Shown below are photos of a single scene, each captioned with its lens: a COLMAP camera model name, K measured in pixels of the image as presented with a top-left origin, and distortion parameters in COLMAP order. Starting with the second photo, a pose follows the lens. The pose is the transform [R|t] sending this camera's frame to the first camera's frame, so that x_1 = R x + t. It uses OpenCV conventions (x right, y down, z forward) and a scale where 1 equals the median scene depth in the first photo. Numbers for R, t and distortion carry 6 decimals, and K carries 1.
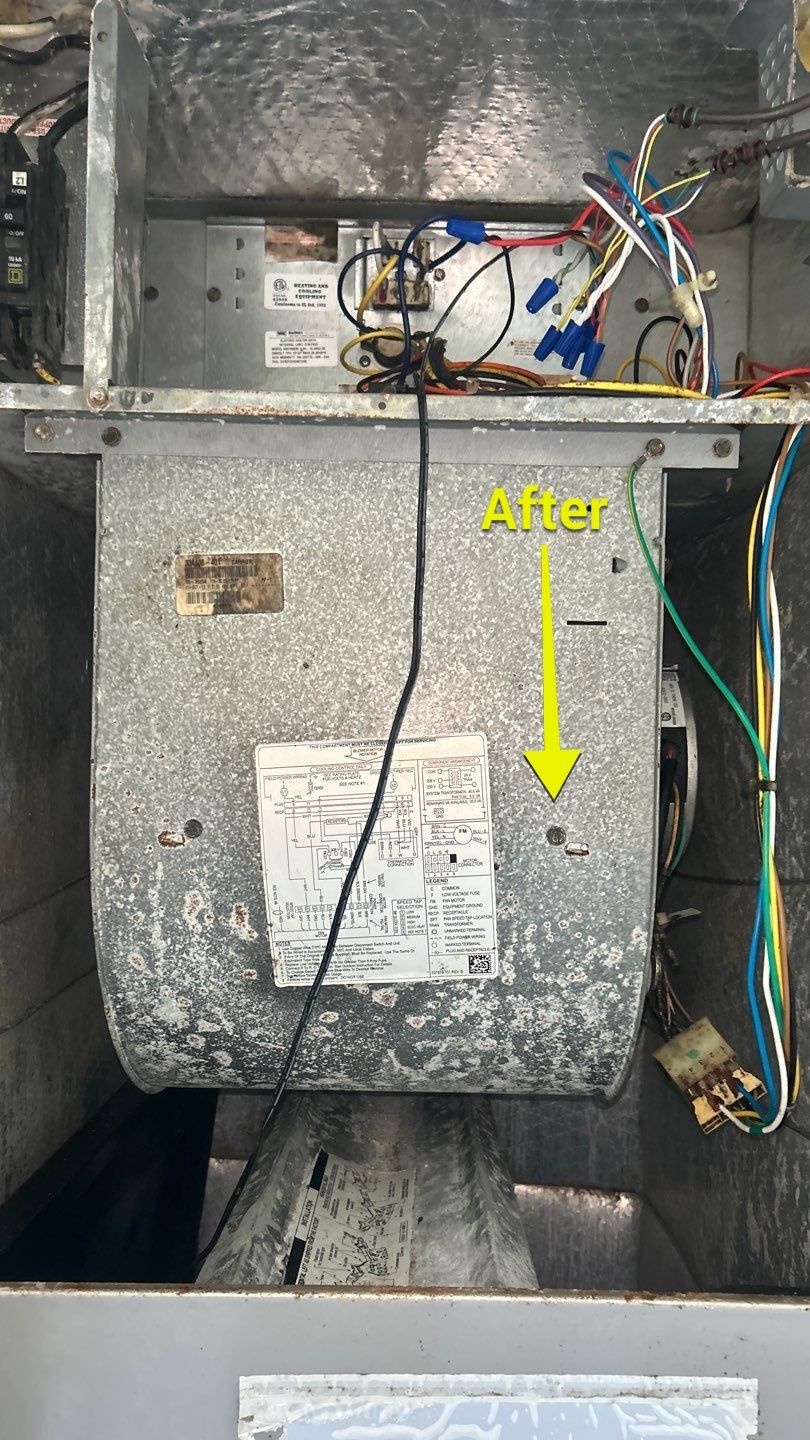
lens RADIAL K [[1085.7, 0, 417.3], [0, 1085.7, 728.0], [0, 0, 1]] dist [0.032367, -0.054073]
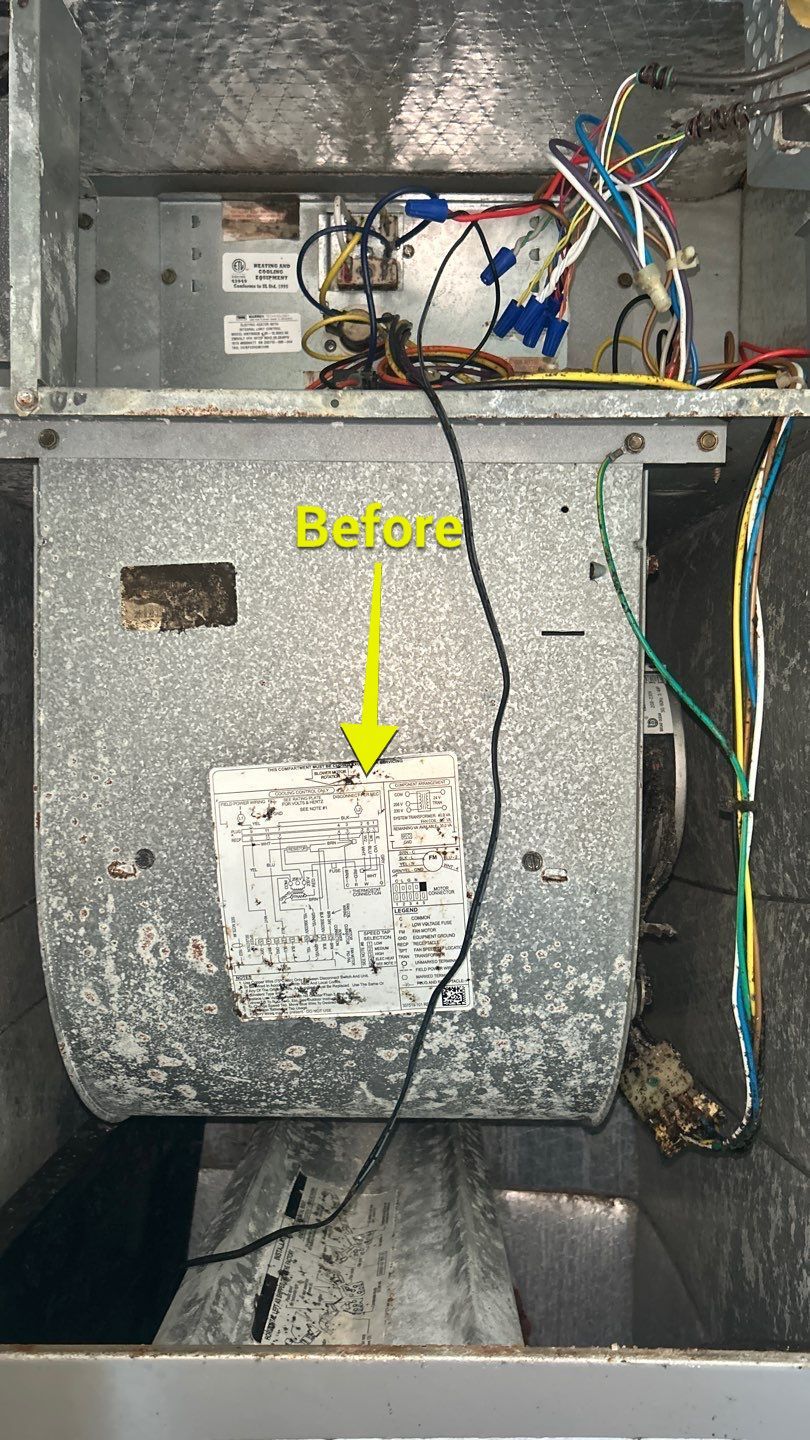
lens RADIAL K [[1085.7, 0, 410.6], [0, 1085.7, 732.1], [0, 0, 1]] dist [0.032367, -0.054073]
pose [[0.999865, -0.013153, -0.009821, 0.031450], [0.013462, 0.999396, 0.032027, -0.040344], [0.009394, -0.032155, 0.999439, 0.061958]]
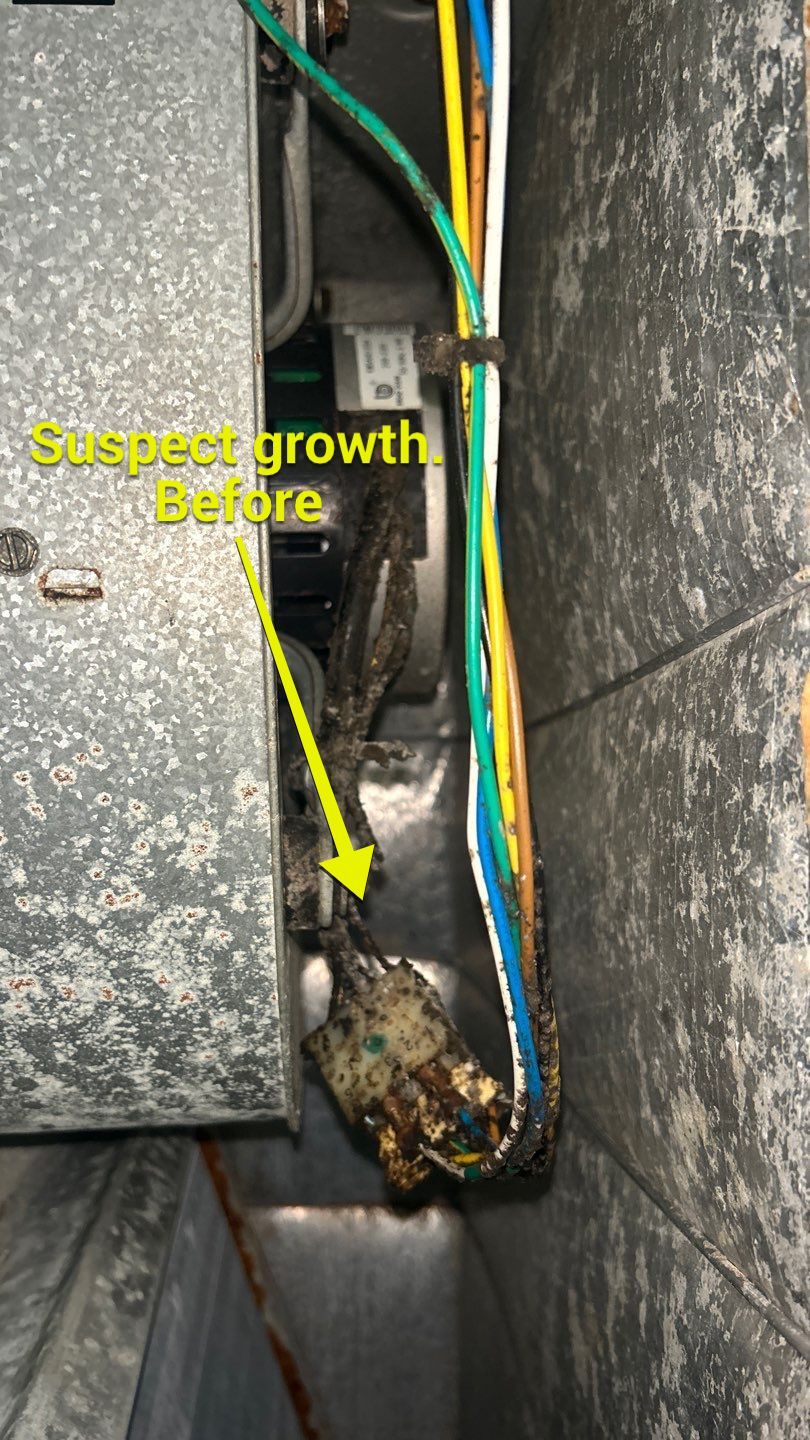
lens RADIAL K [[1085.7, 0, 425.1], [0, 1085.7, 725.4], [0, 0, 1]] dist [0.032367, -0.054073]
pose [[0.994959, -0.043979, 0.090130, 0.222265], [0.039056, 0.997685, 0.055670, 0.136620], [-0.092369, -0.051869, 0.994373, 0.544778]]
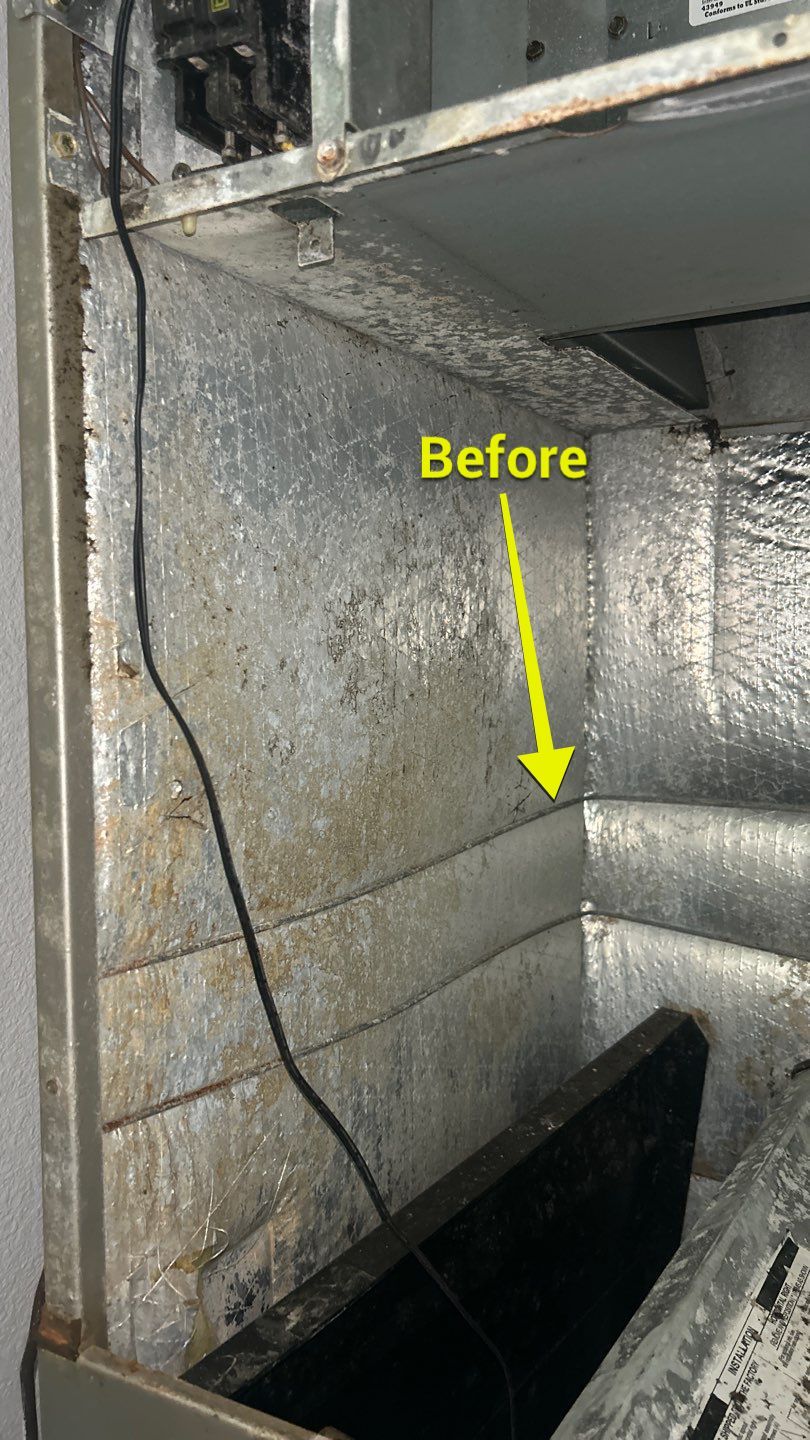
lens RADIAL K [[1085.7, 0, 429.3], [0, 1085.7, 721.4], [0, 0, 1]] dist [0.032367, -0.054073]
pose [[0.870932, 0.009285, -0.491316, 0.069020], [0.029874, 0.996972, 0.071797, -0.009707], [0.490495, -0.077207, 0.868017, 0.369947]]
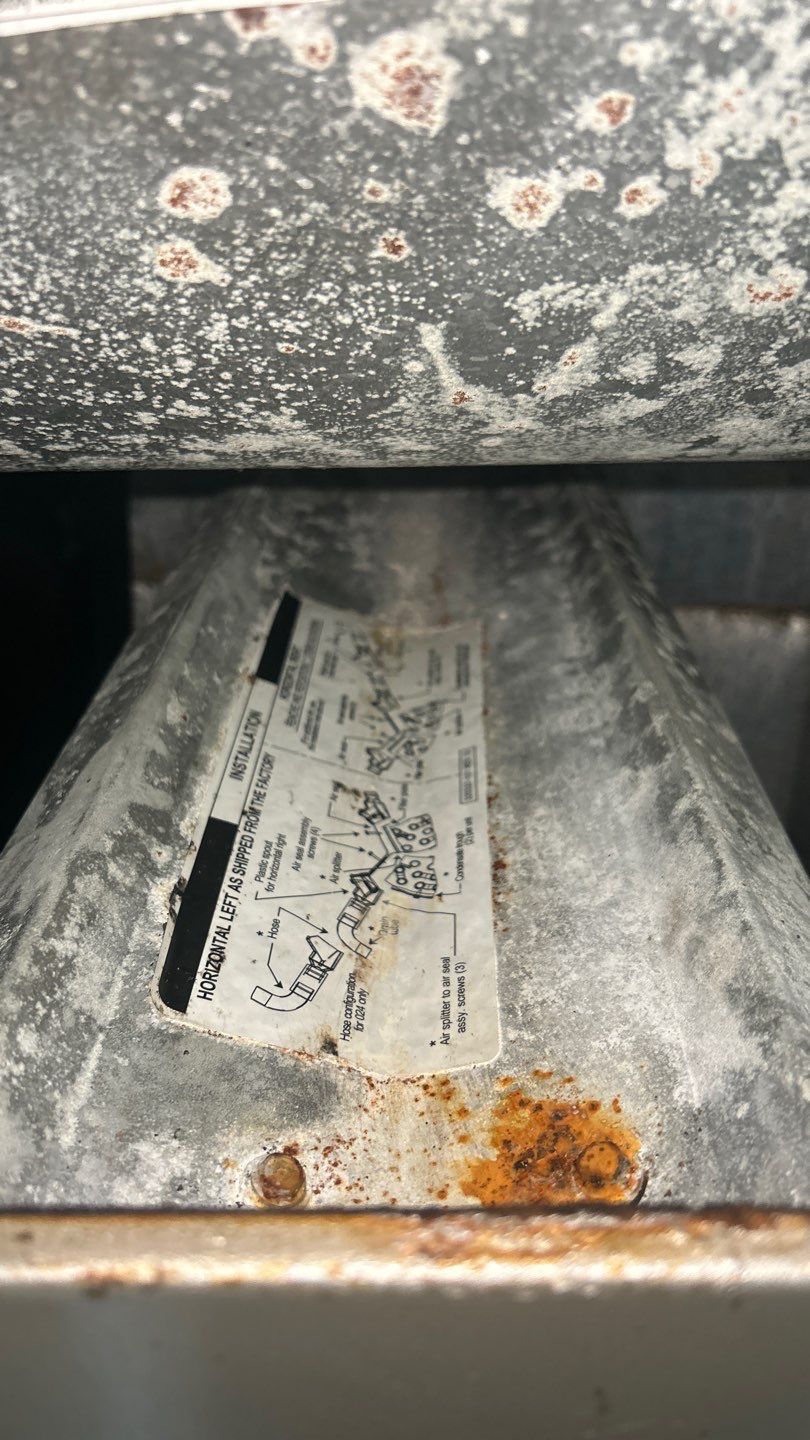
lens RADIAL K [[1085.7, 0, 403.5], [0, 1085.7, 728.7], [0, 0, 1]] dist [0.032367, -0.054073]
pose [[0.998968, -0.025426, -0.037630, -0.024207], [0.041356, 0.851687, 0.522416, 0.239270], [0.018766, -0.523434, 0.851860, 0.705551]]
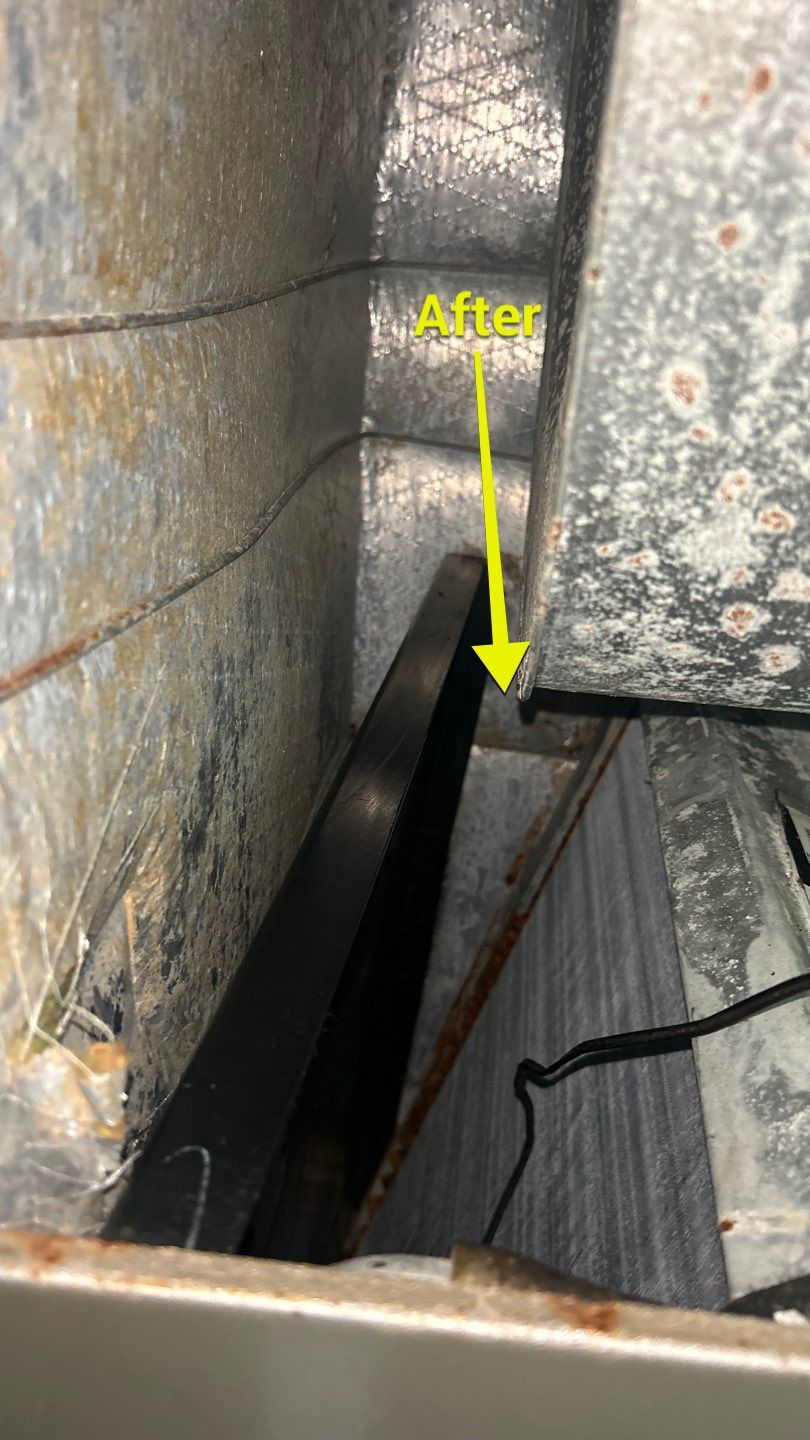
lens RADIAL K [[1085.7, 0, 393.0], [0, 1085.7, 725.6], [0, 0, 1]] dist [0.032367, -0.054073]
pose [[0.992610, 0.079008, -0.092104, -0.294058], [-0.034187, 0.910332, 0.412464, 0.166521], [0.116433, -0.406267, 0.906306, 0.622494]]
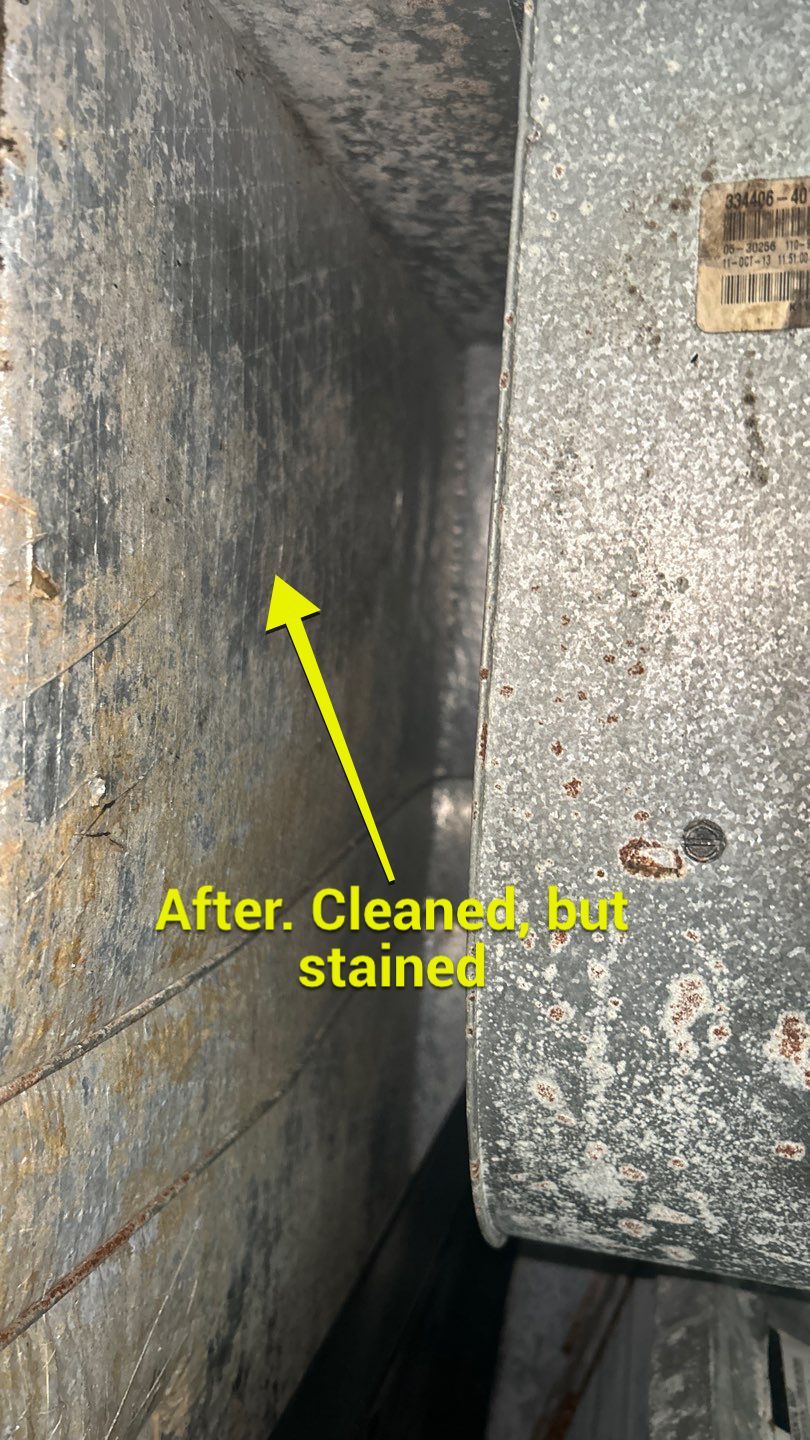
lens RADIAL K [[1085.7, 0, 394.5], [0, 1085.7, 717.6], [0, 0, 1]] dist [0.032367, -0.054073]
pose [[0.972030, 0.057825, -0.227625, -0.213905], [-0.034335, 0.993791, 0.105835, 0.002253], [0.232332, -0.095059, 0.967980, 0.515343]]
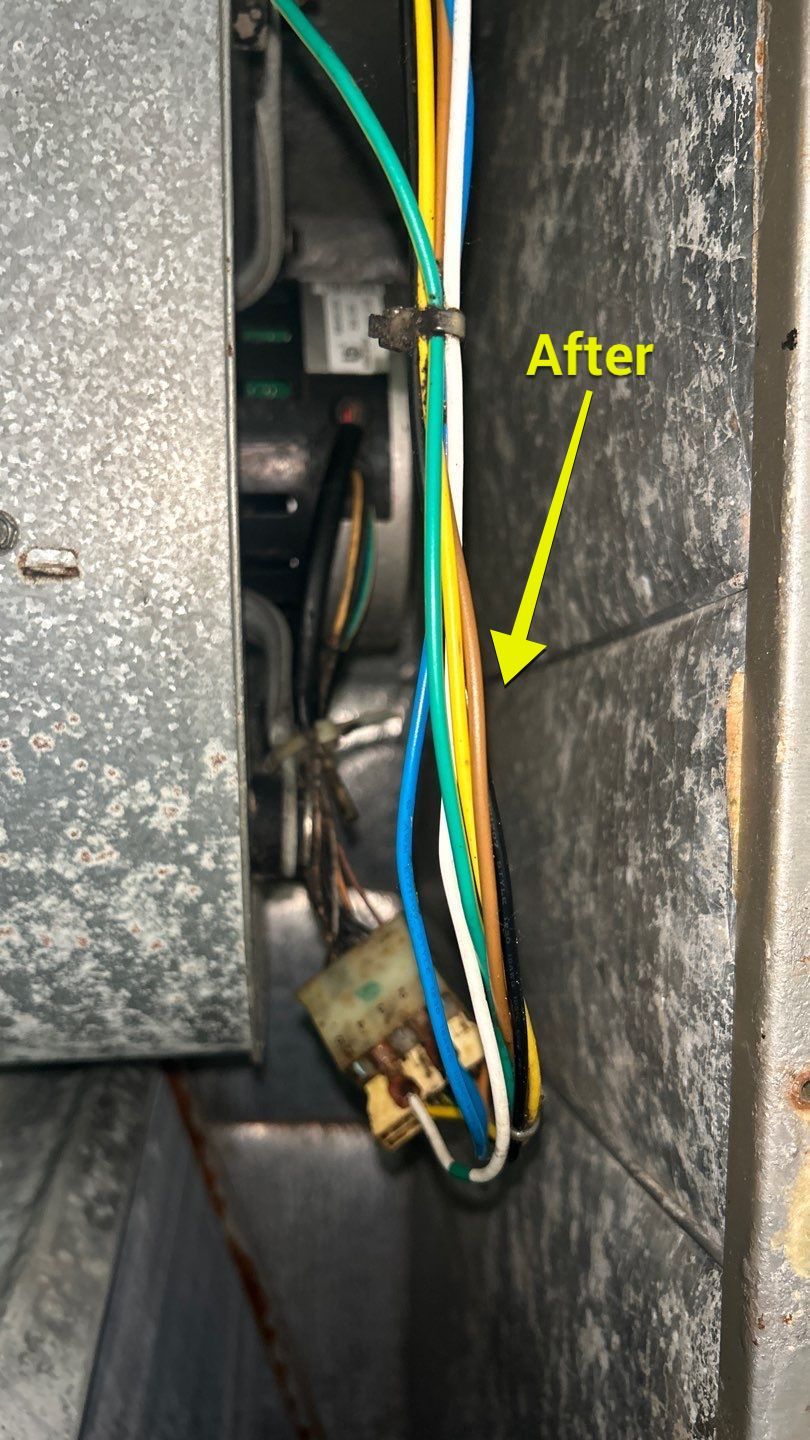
lens RADIAL K [[1085.7, 0, 423.6], [0, 1085.7, 722.0], [0, 0, 1]] dist [0.032367, -0.054073]
pose [[0.992359, -0.031963, 0.119172, 0.222274], [0.016824, 0.991896, 0.125934, 0.113790], [-0.122231, -0.122966, 0.984855, 0.520615]]
